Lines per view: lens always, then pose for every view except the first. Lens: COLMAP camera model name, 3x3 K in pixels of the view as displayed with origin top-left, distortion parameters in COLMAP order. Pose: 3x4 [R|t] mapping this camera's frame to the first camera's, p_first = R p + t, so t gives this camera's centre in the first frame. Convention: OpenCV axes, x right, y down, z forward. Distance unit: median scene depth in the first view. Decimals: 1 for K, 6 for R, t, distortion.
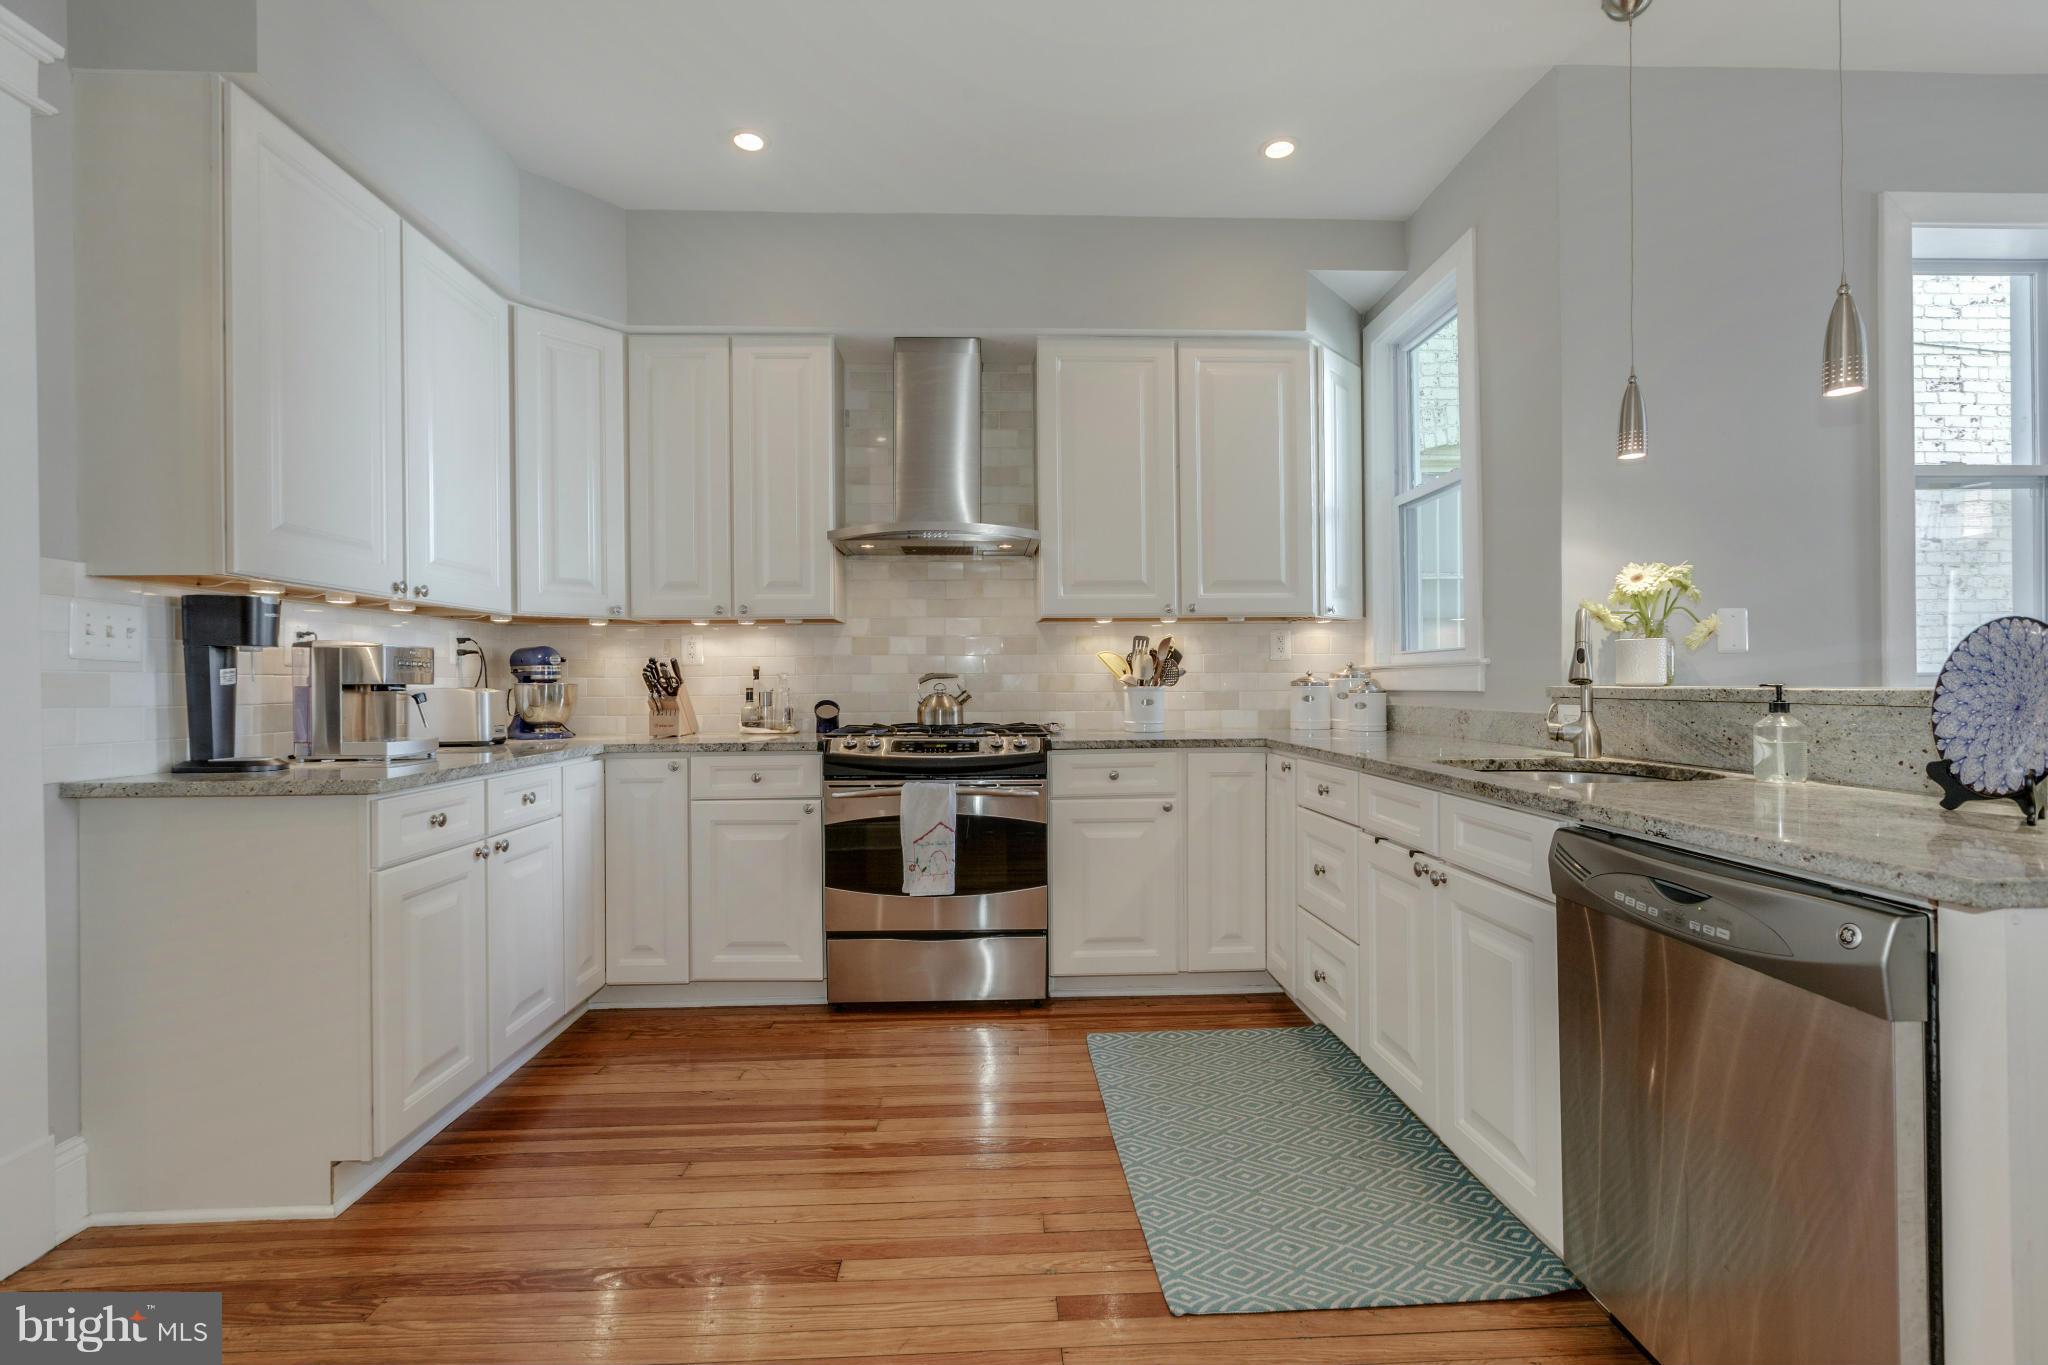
lens RADIAL K [[903.4, 0, 1020.6], [0, 903.4, 682.0], [0, 0, 1]] dist [-0.001422, 0.000475]
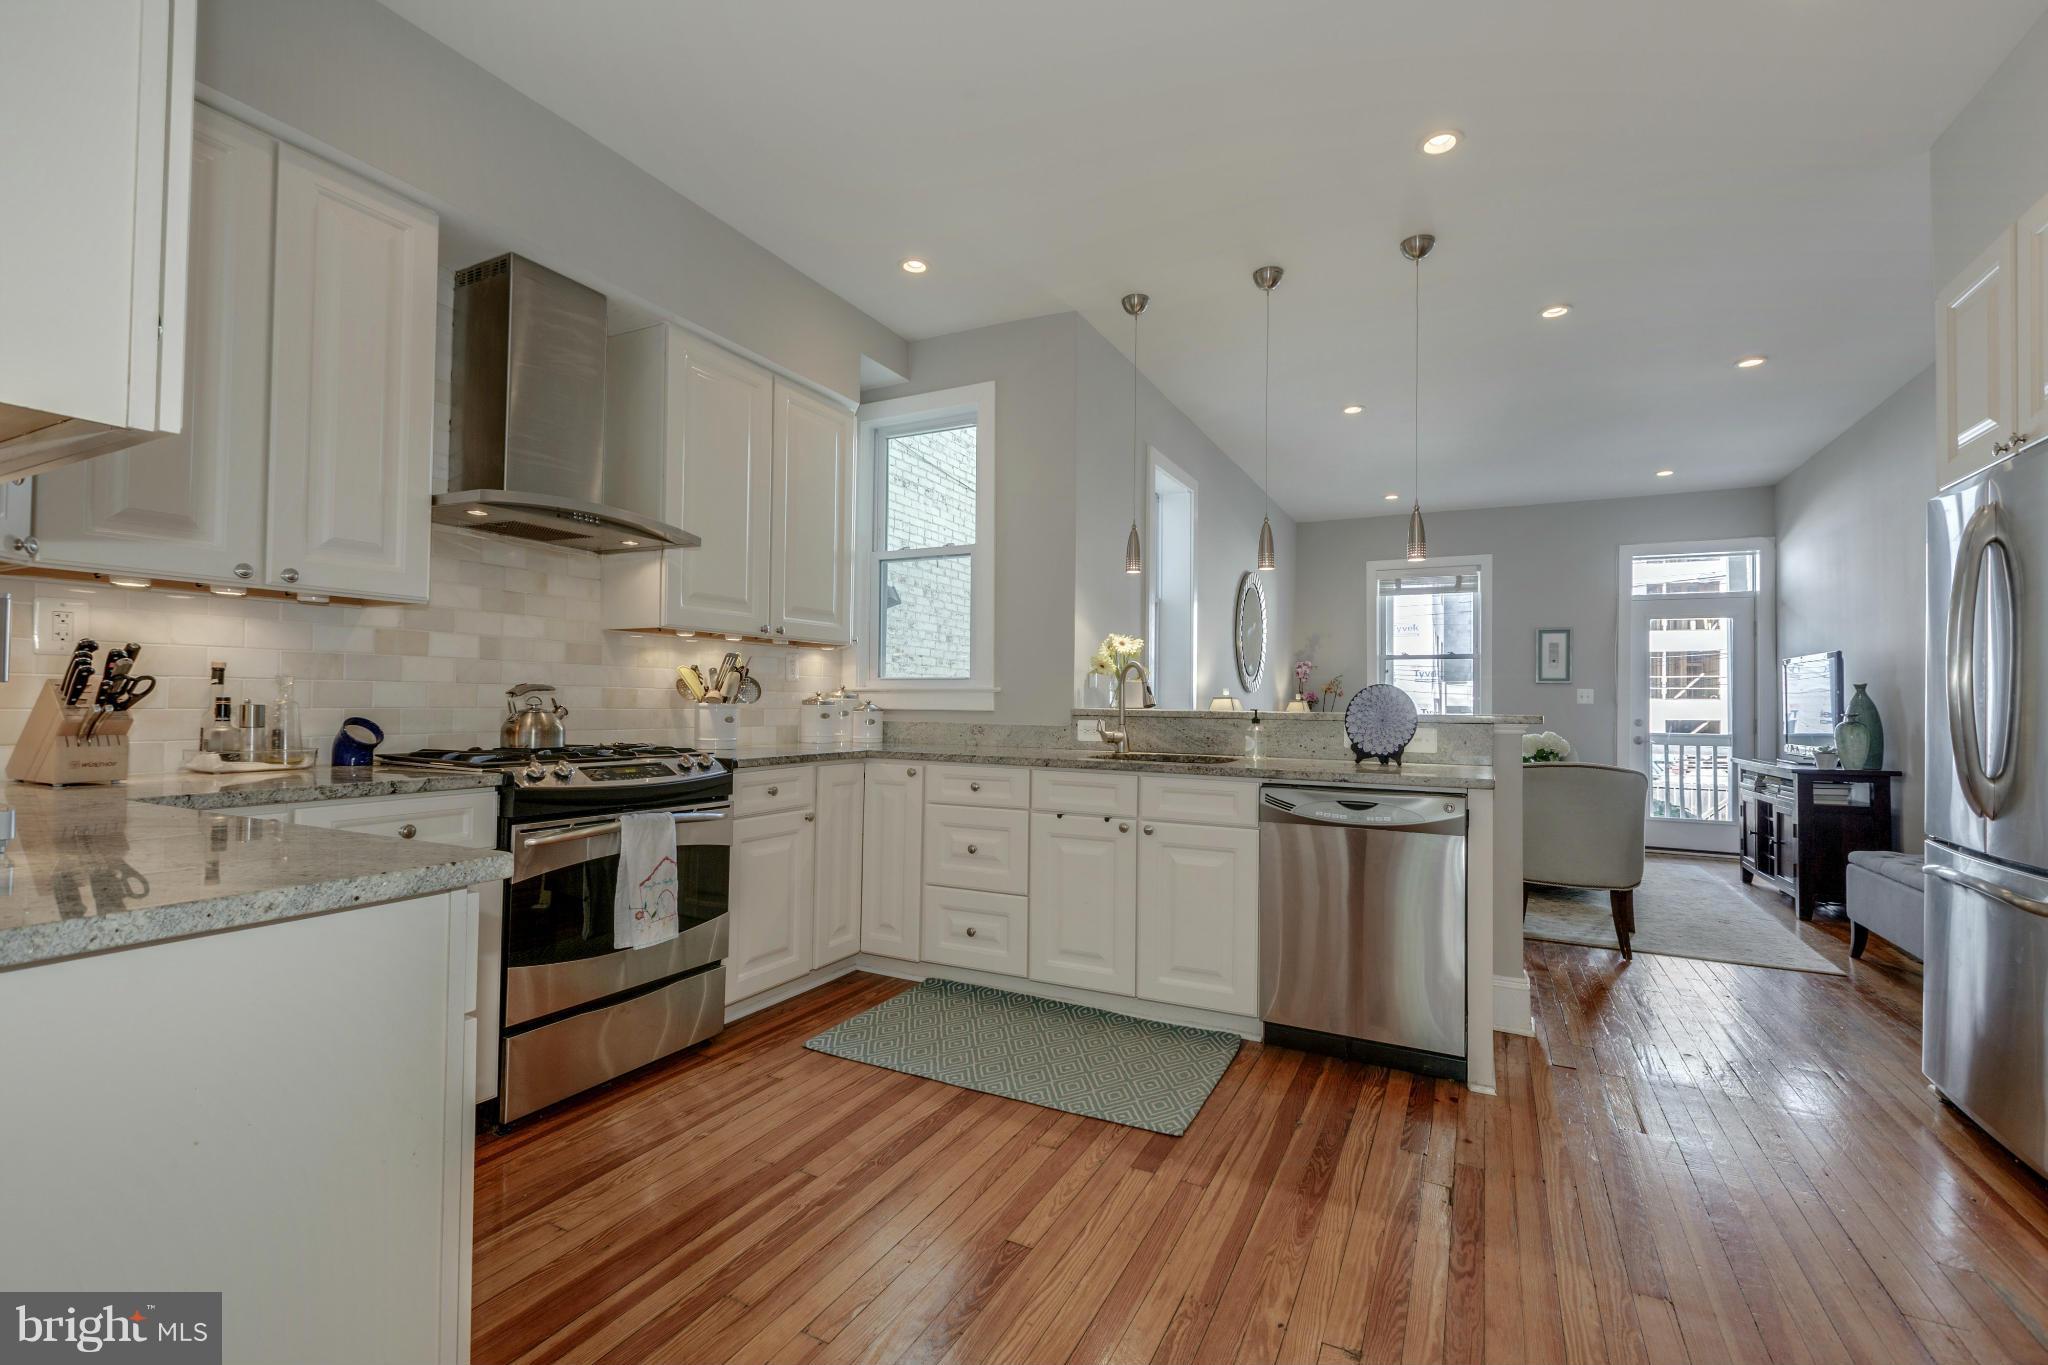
lens RADIAL K [[903.4, 0, 1011.5], [0, 903.4, 682.8], [0, 0, 1]] dist [-0.001422, 0.000475]
pose [[0.498476, 0.032775, 0.866284, -0.659654], [-0.017441, 0.999462, -0.027778, 0.004877], [-0.866728, -0.001262, 0.498779, 0.264321]]
